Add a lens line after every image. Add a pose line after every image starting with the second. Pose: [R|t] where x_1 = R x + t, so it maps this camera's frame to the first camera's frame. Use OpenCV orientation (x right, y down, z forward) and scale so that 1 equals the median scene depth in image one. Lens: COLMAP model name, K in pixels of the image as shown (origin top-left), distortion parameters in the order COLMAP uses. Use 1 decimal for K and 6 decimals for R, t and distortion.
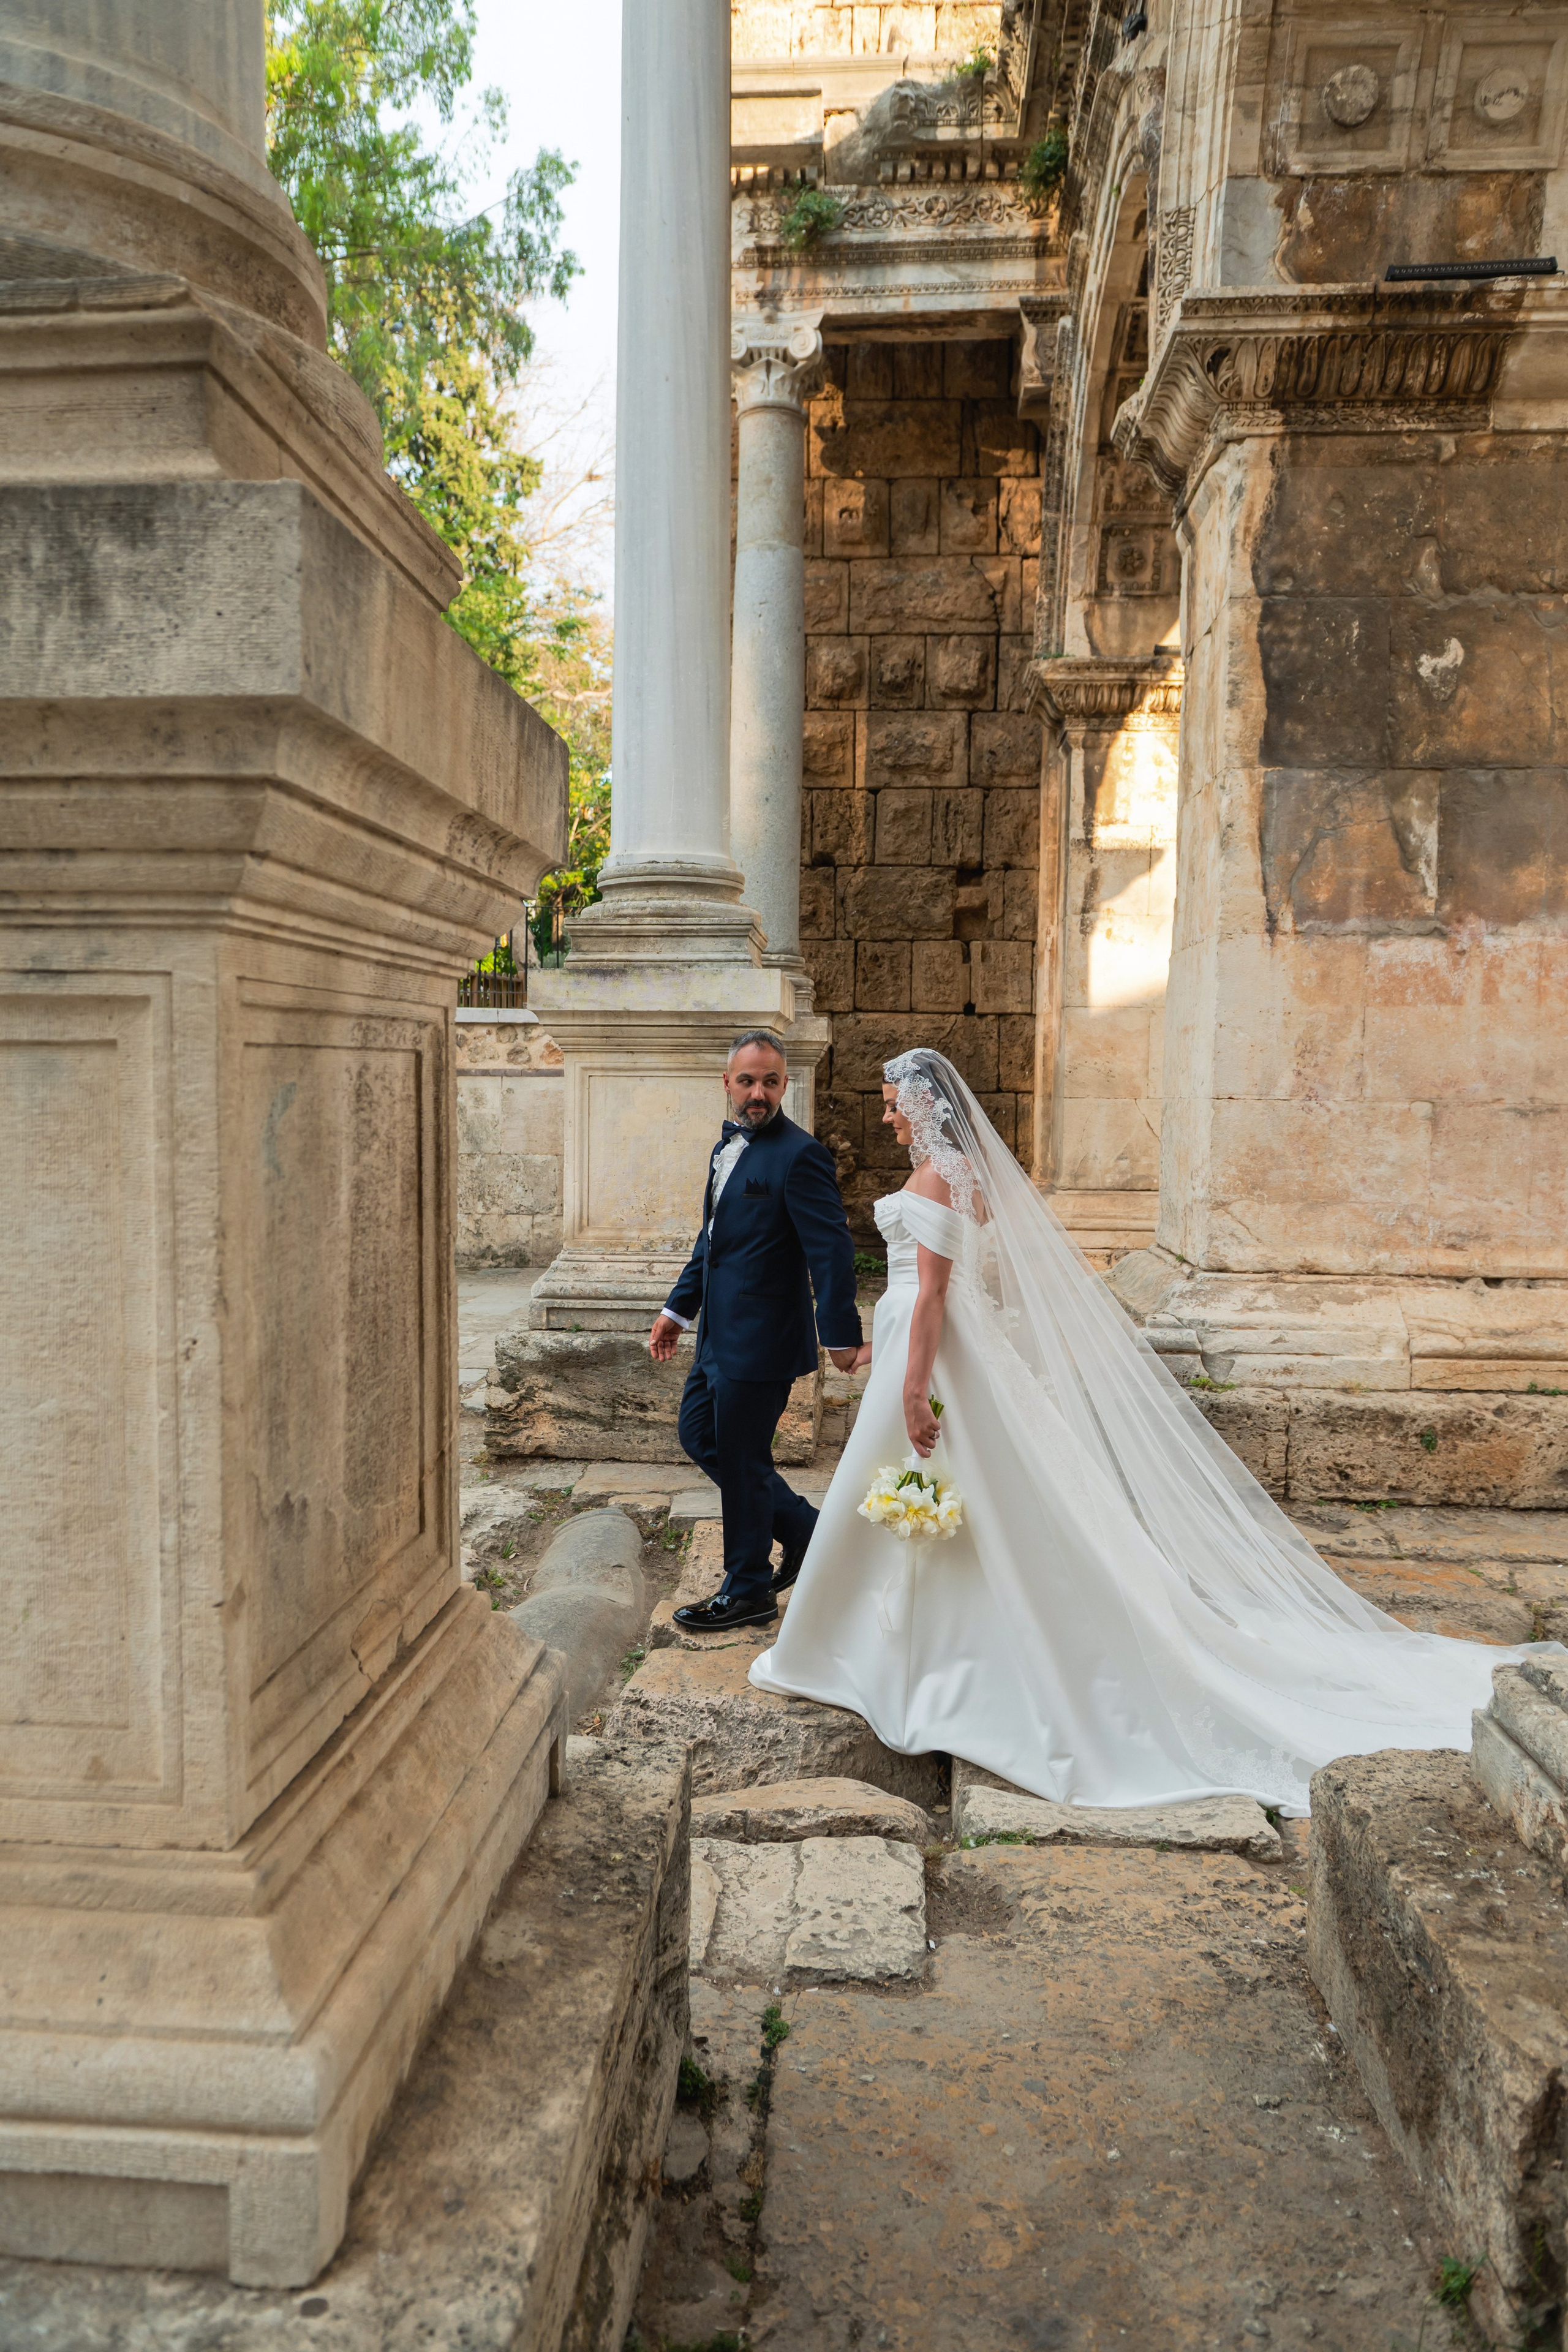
lens RADIAL K [[1565.7, 0, 783.2], [0, 1565.7, 1181.0], [0, 0, 1]] dist [-0.003945, -0.004583]
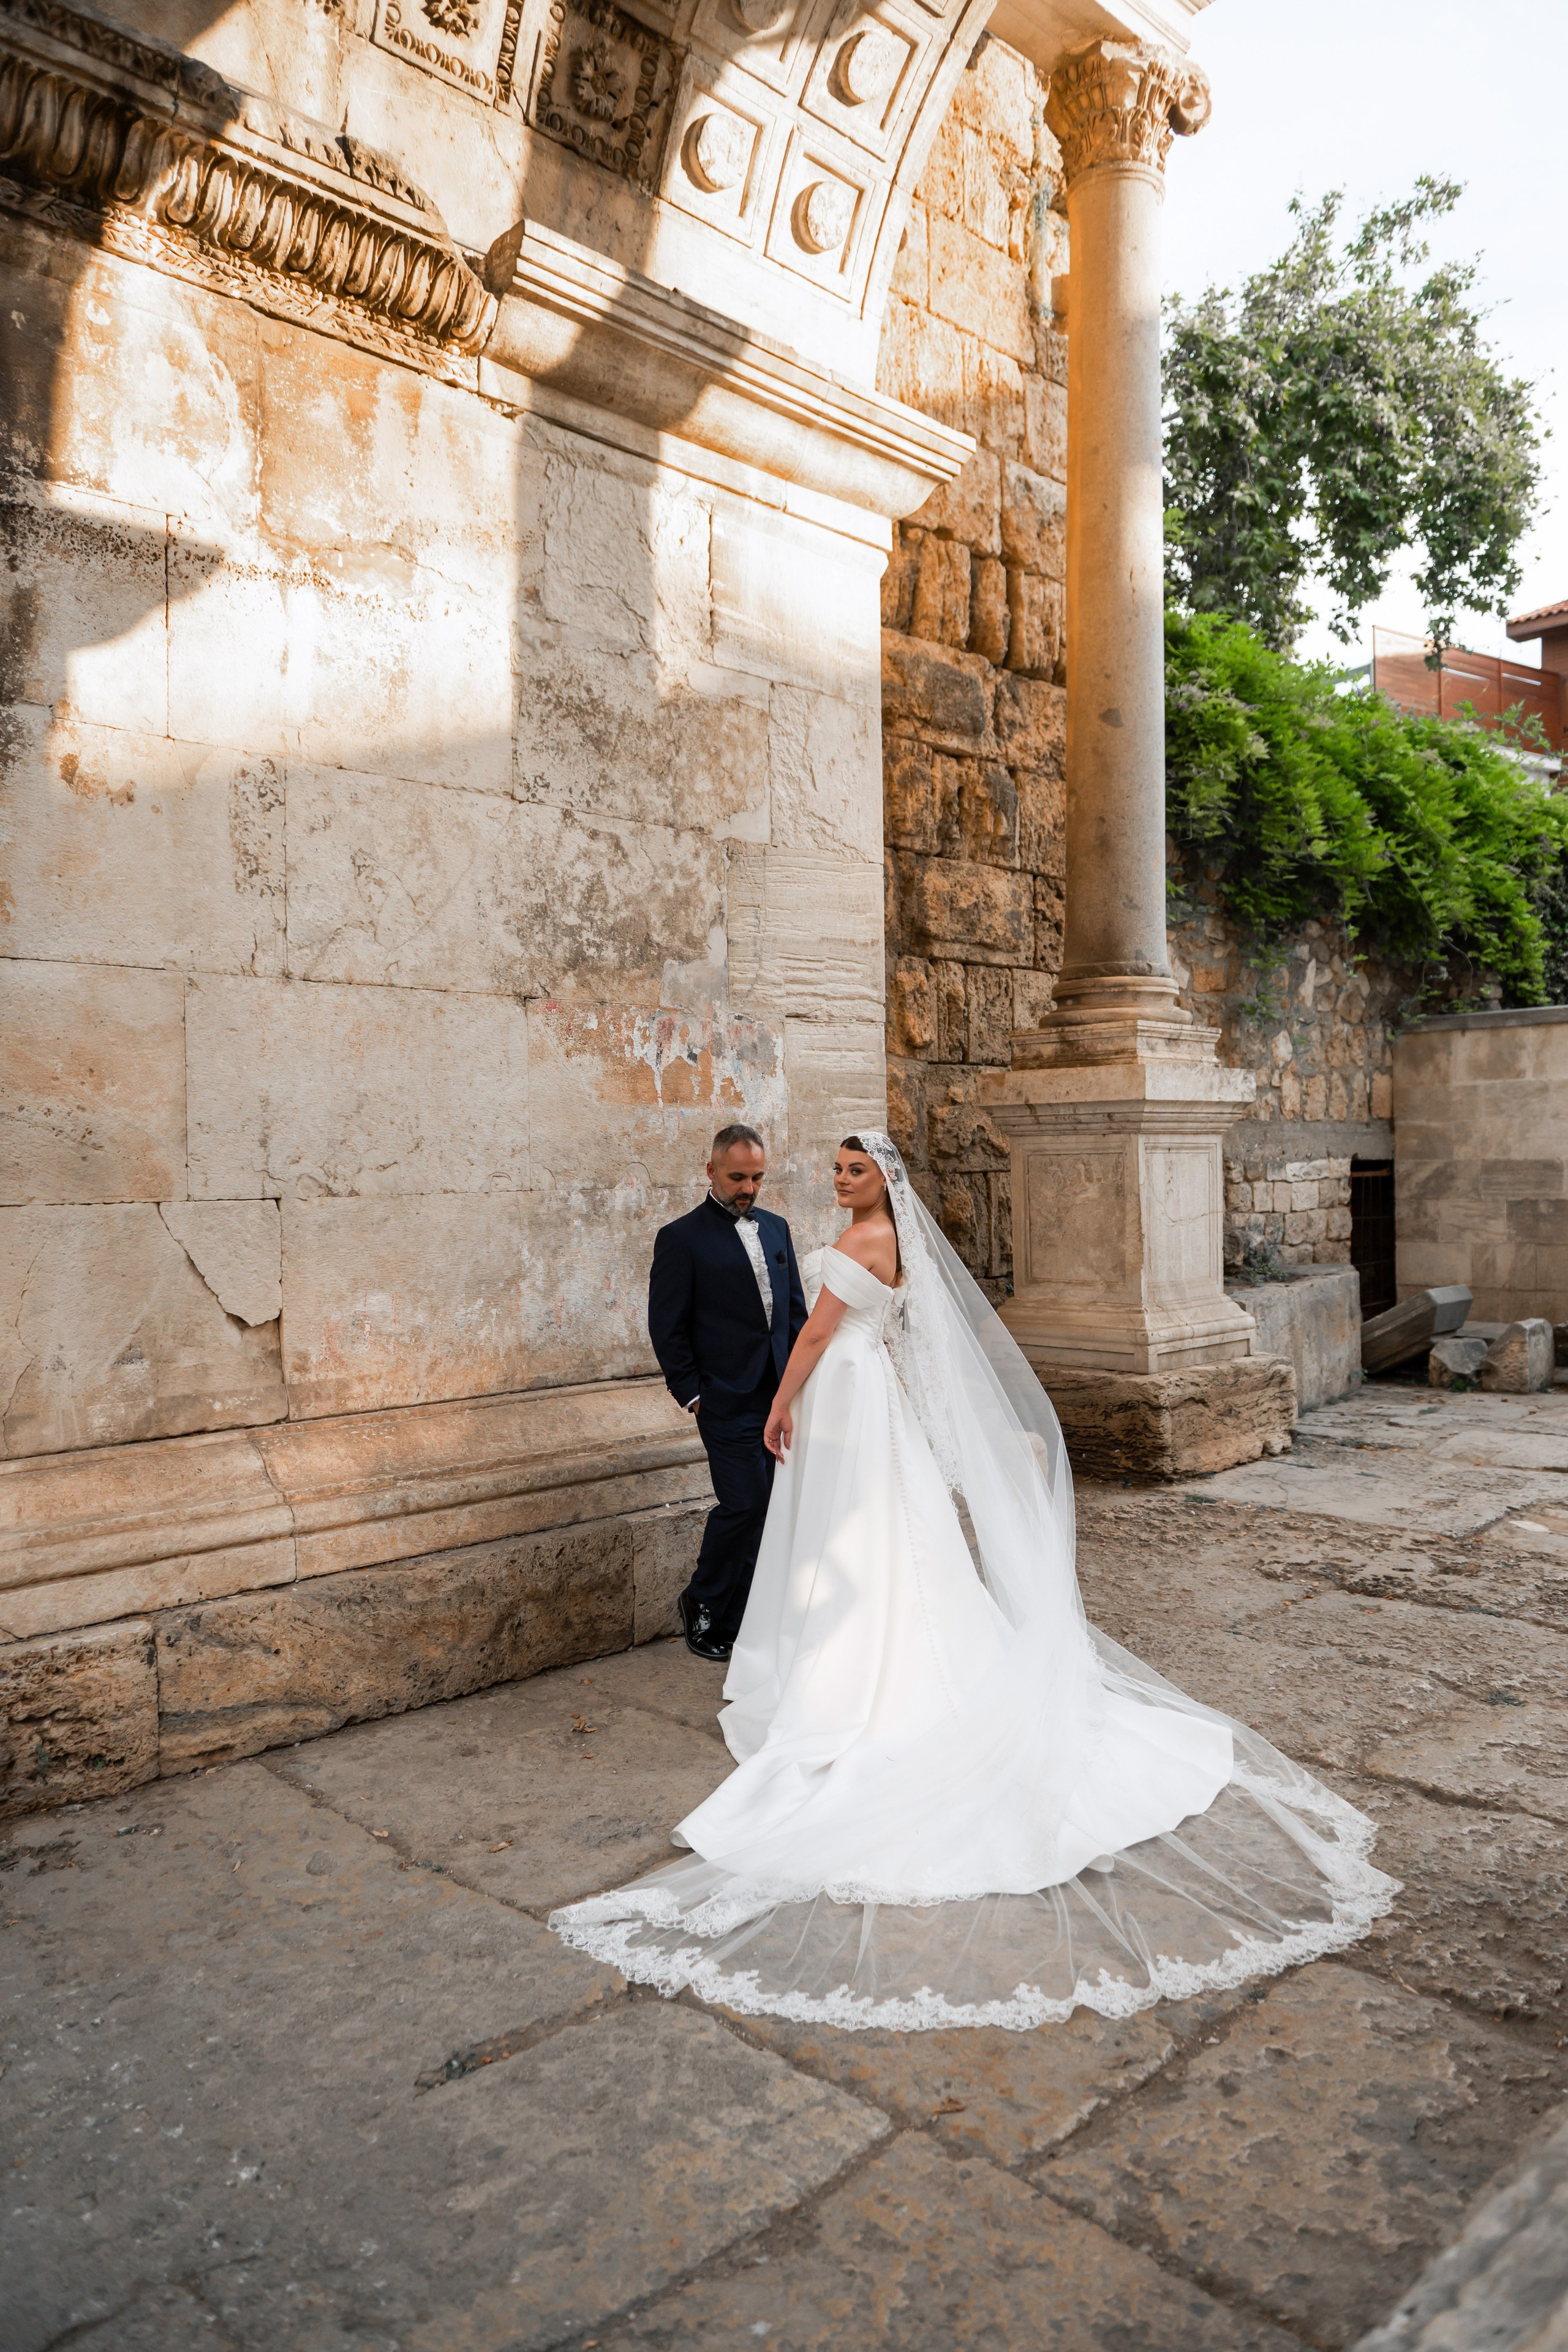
lens RADIAL K [[1565.7, 0, 788.7], [0, 1565.7, 1176.6], [0, 0, 1]] dist [-0.003945, -0.004583]
pose [[0.666670, -0.032170, 0.744658, 0.041086], [0.073625, 0.997024, -0.022842, -0.039877], [-0.741707, 0.070053, 0.667055, 0.643955]]
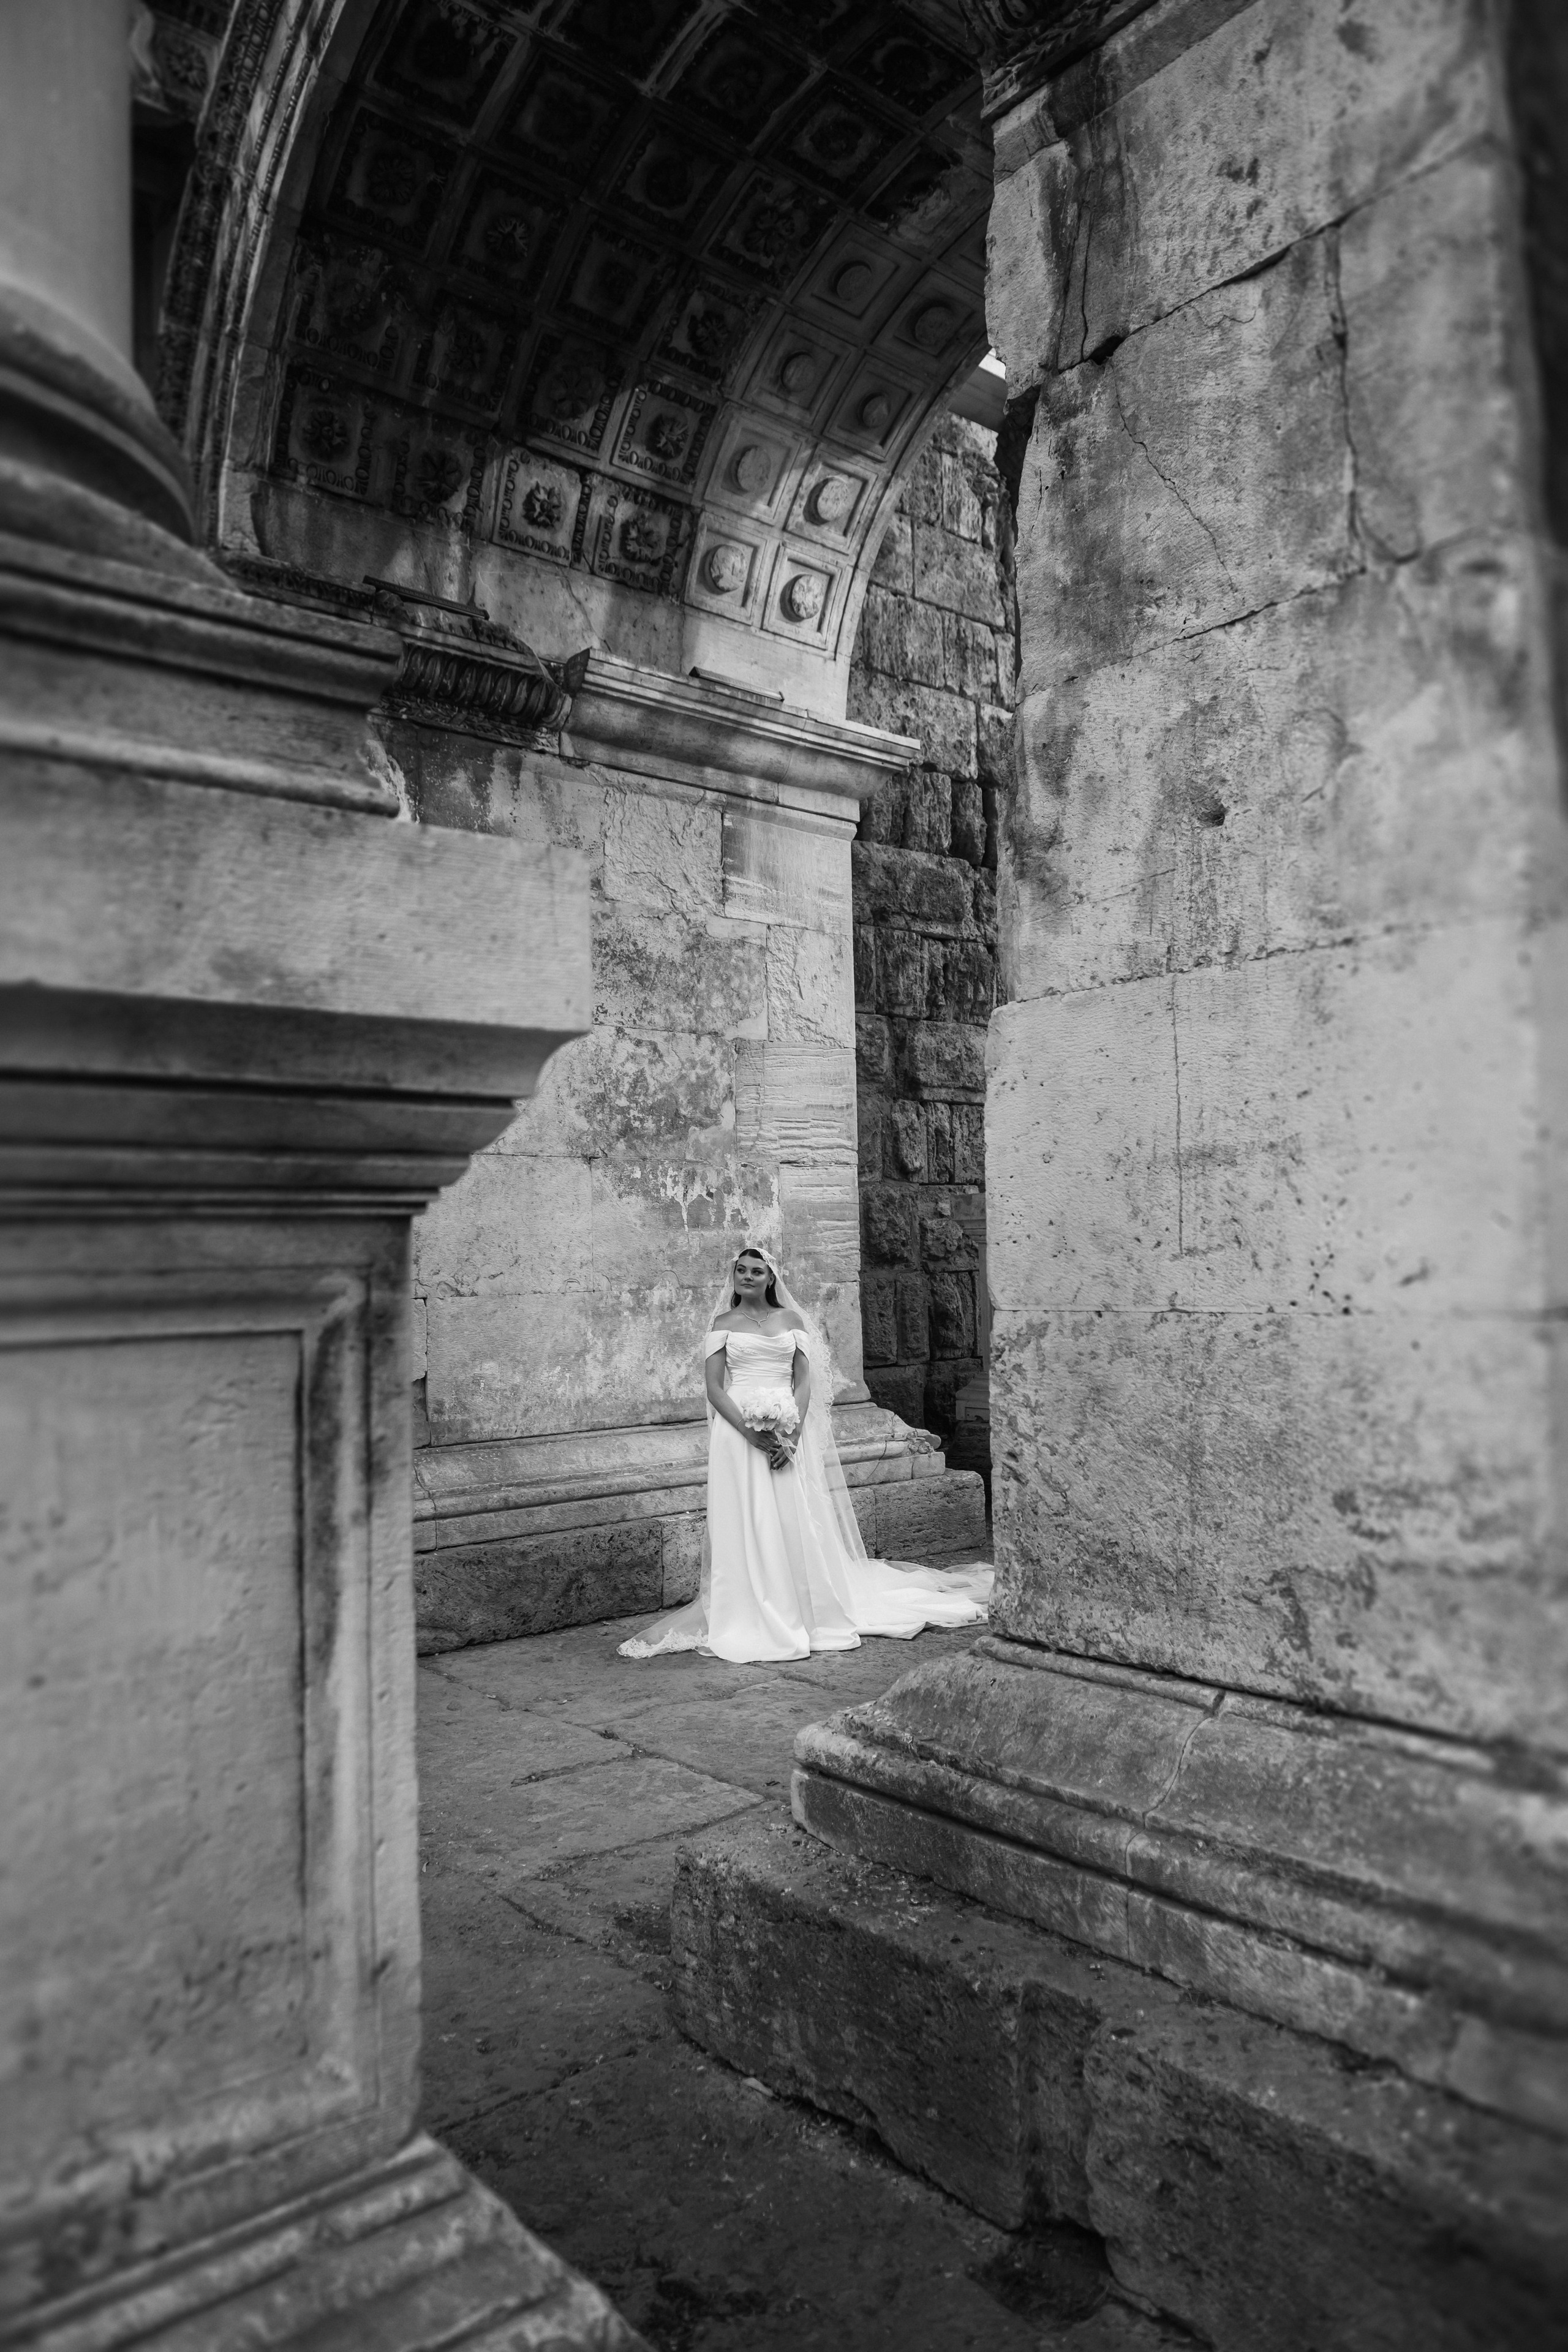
lens RADIAL K [[1565.7, 0, 782.7], [0, 1565.7, 1170.4], [0, 0, 1]] dist [-0.003945, -0.004583]
pose [[0.713515, 0.007405, 0.700601, -0.080637], [0.076586, 0.993128, -0.088495, -0.037722], [-0.696441, 0.116799, 0.708045, 0.467775]]
